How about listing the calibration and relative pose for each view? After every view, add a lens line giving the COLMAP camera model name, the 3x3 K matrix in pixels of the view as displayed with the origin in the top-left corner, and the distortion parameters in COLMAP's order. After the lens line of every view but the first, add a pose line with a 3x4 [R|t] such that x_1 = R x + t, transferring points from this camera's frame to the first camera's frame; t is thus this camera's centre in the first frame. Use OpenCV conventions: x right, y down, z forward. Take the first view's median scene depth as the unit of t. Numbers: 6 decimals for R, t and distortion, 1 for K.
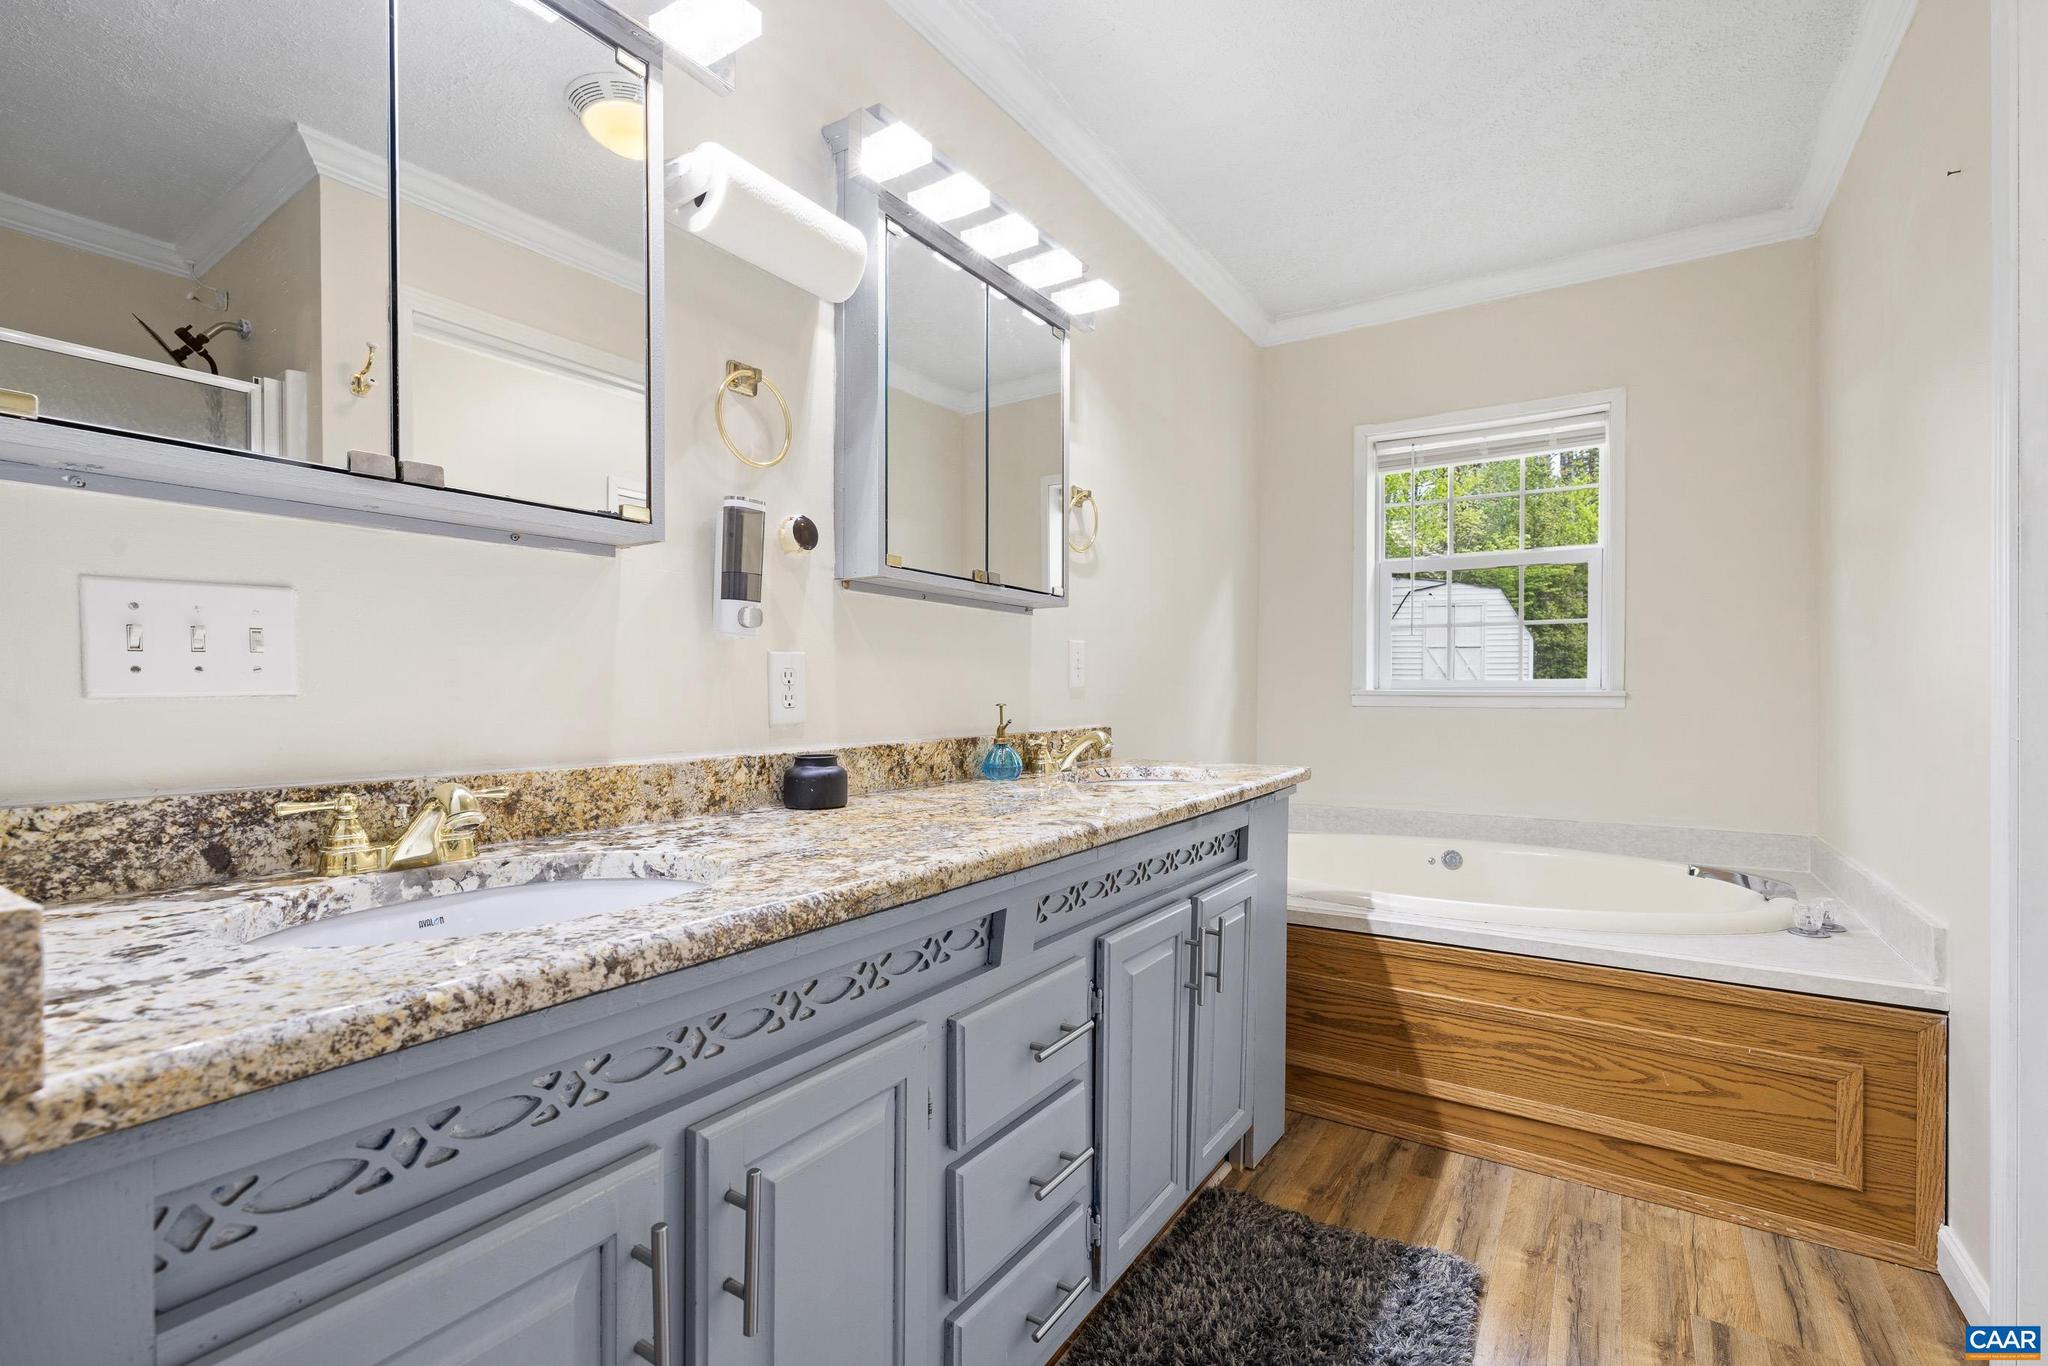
lens RADIAL K [[943.6, 0, 1020.6], [0, 943.6, 699.1], [0, 0, 1]] dist [0.003651, -0.000071]
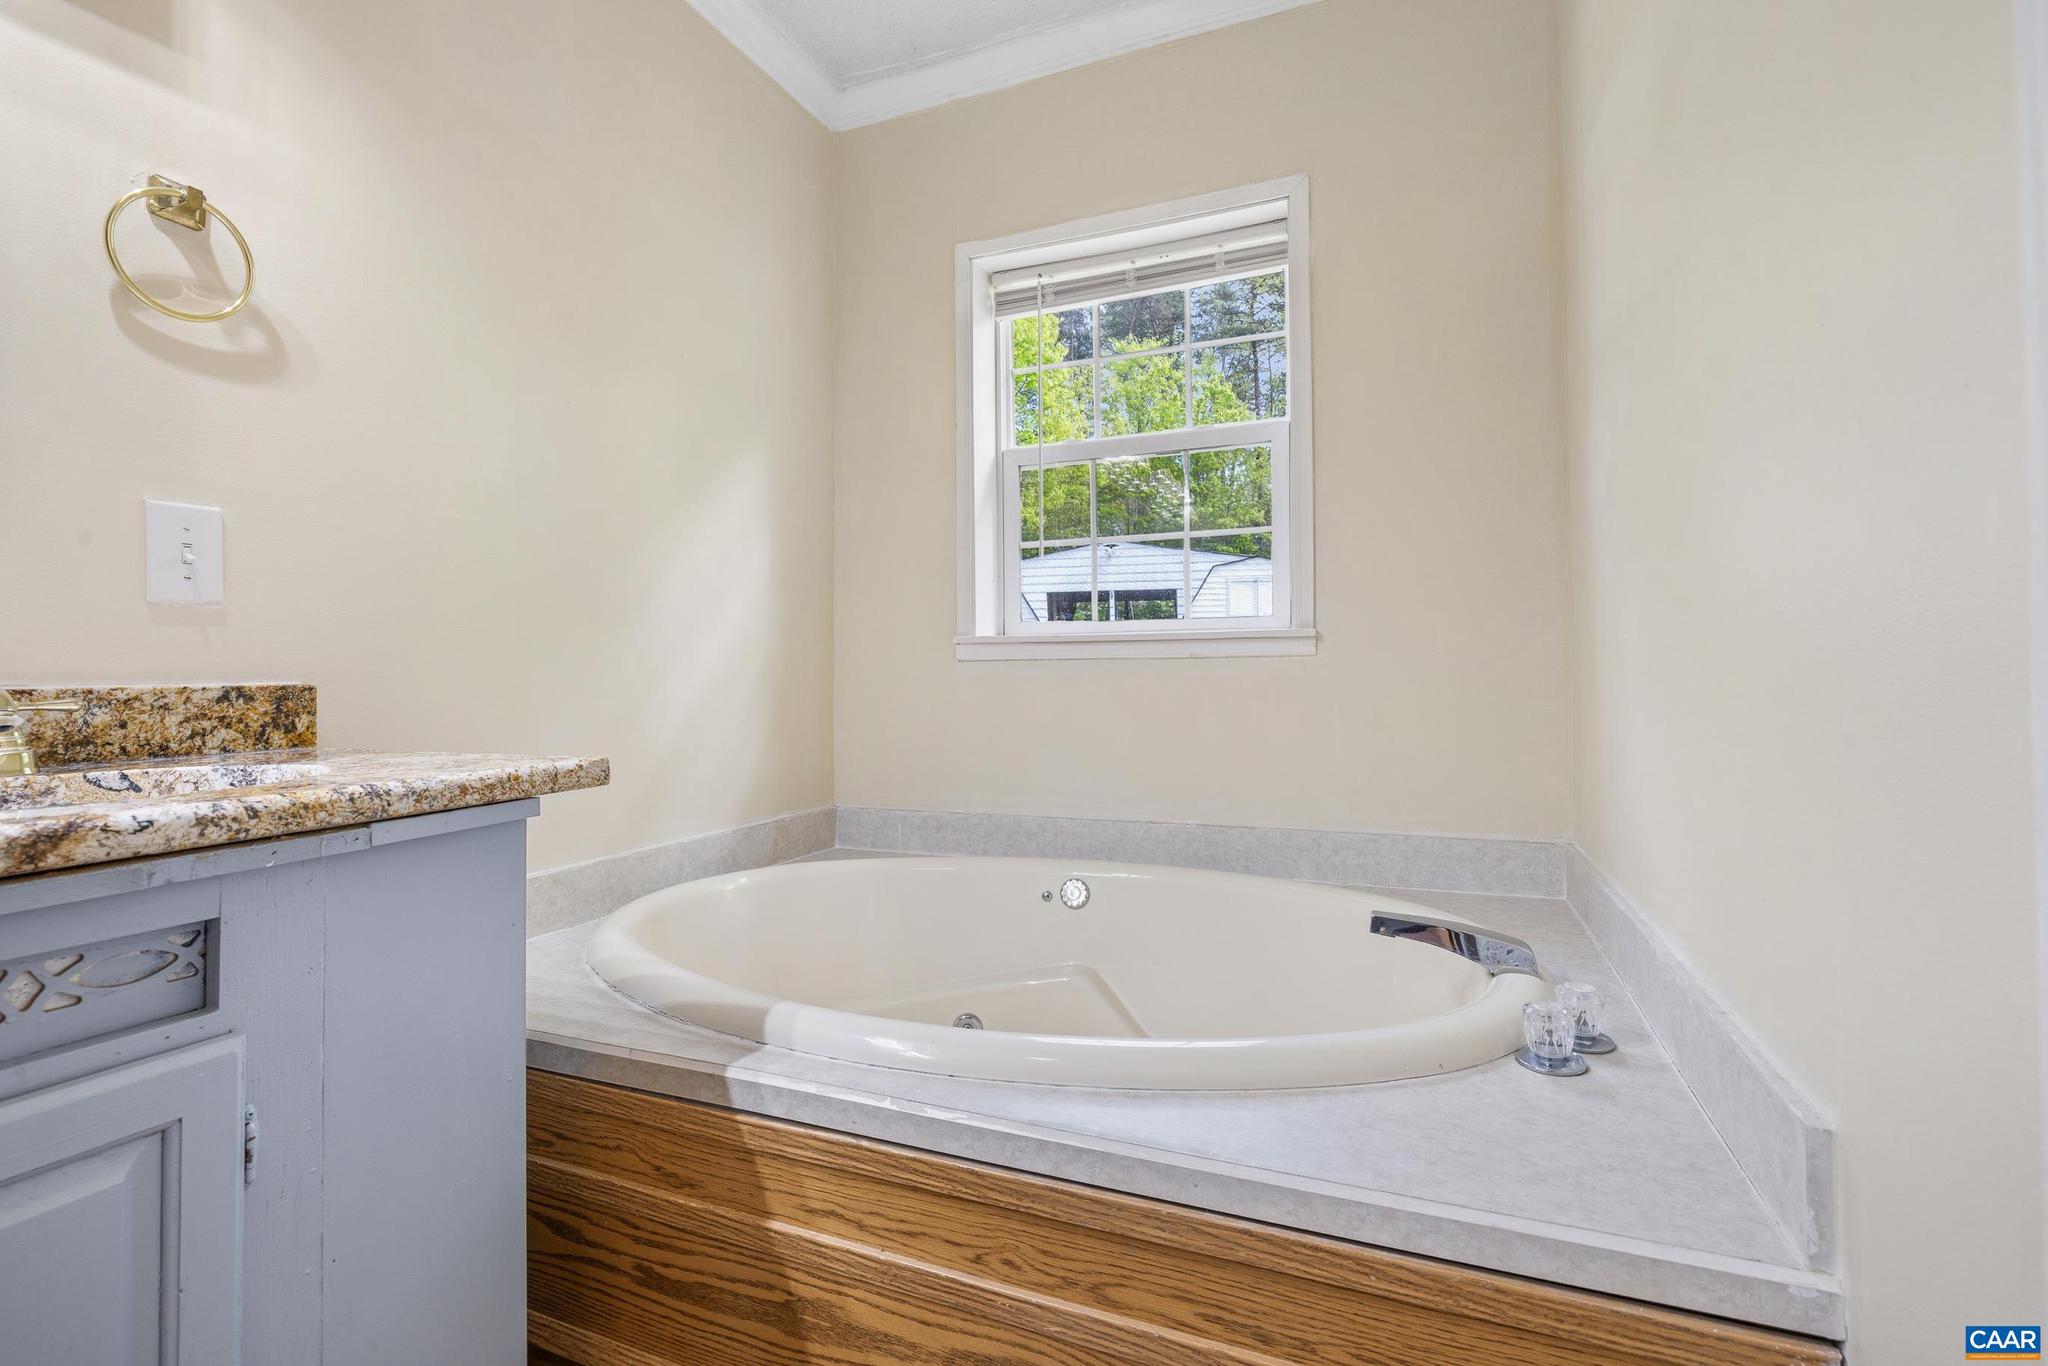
lens RADIAL K [[962.6, 0, 1018.3], [0, 962.6, 666.6], [0, 0, 1]] dist [-0.001277, -0.000198]
pose [[0.986557, -0.007457, 0.163246, 0.444373], [0.010660, 0.999767, -0.018755, 0.038987], [-0.163069, 0.020243, 0.986407, 0.505724]]
